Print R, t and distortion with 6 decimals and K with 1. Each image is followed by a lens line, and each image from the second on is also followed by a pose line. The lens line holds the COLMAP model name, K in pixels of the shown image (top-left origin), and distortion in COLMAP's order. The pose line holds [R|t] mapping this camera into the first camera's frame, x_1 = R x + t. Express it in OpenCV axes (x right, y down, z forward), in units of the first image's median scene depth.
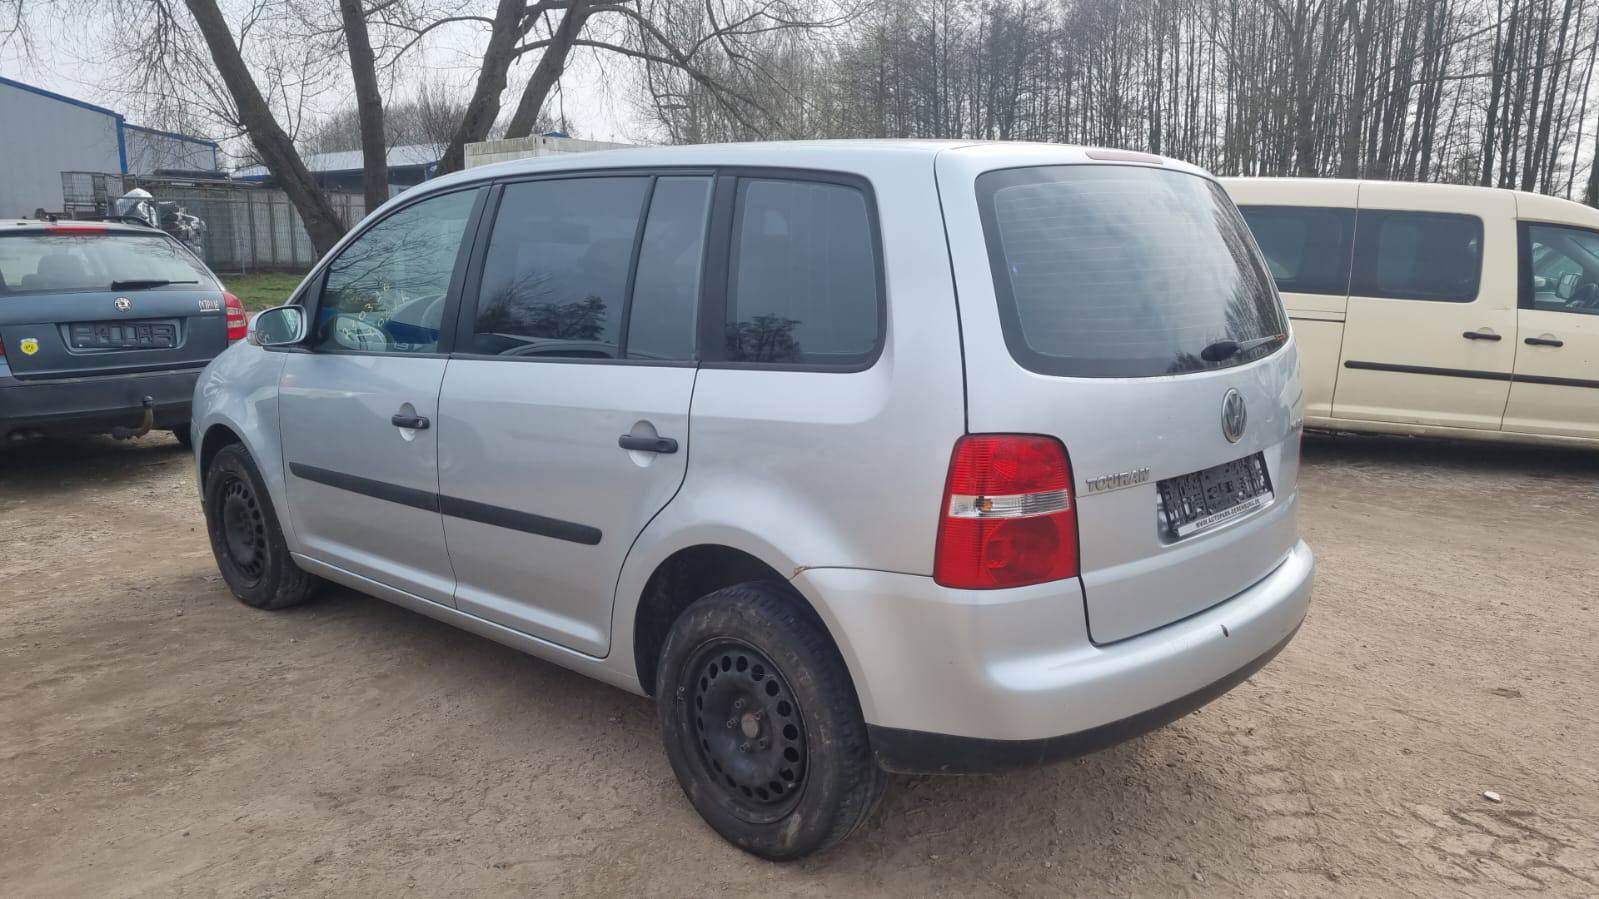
lens RADIAL K [[1210.2, 0, 807.0], [0, 1210.2, 462.0], [0, 0, 1]] dist [0.072471, -0.049934]
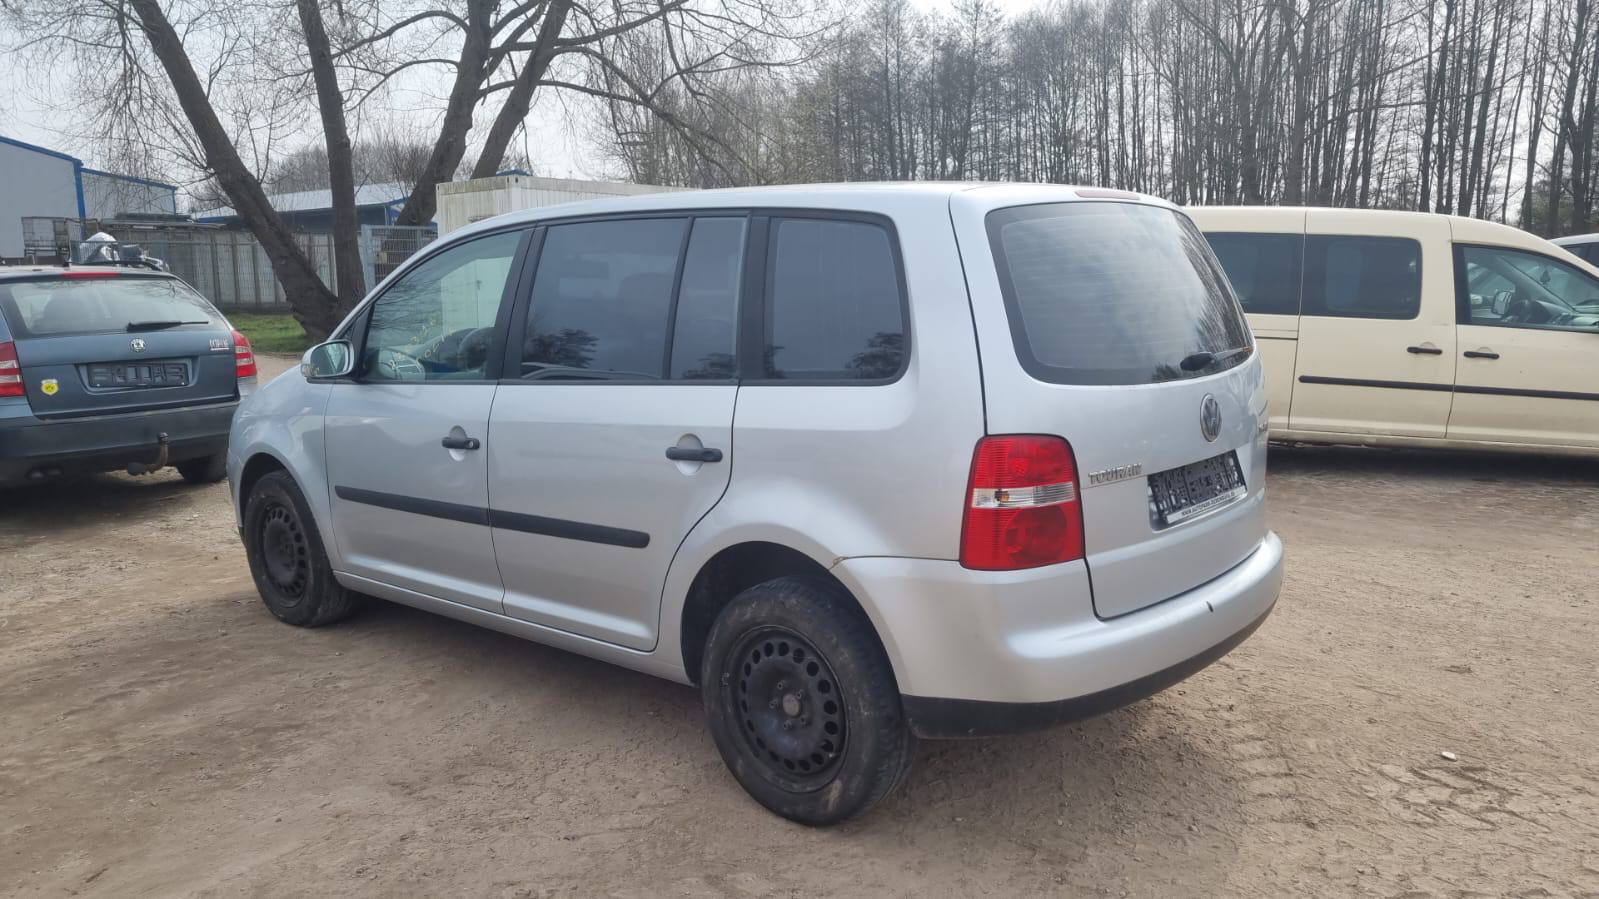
lens RADIAL K [[1231.5, 0, 799.5], [0, 1231.5, 449.5], [0, 0, 1]] dist [0.071115, -0.044076]
pose [[0.999208, -0.022052, 0.033120, -0.049083], [0.023278, 0.999041, -0.037091, 0.017265], [-0.032271, 0.037832, 0.998763, -0.096887]]
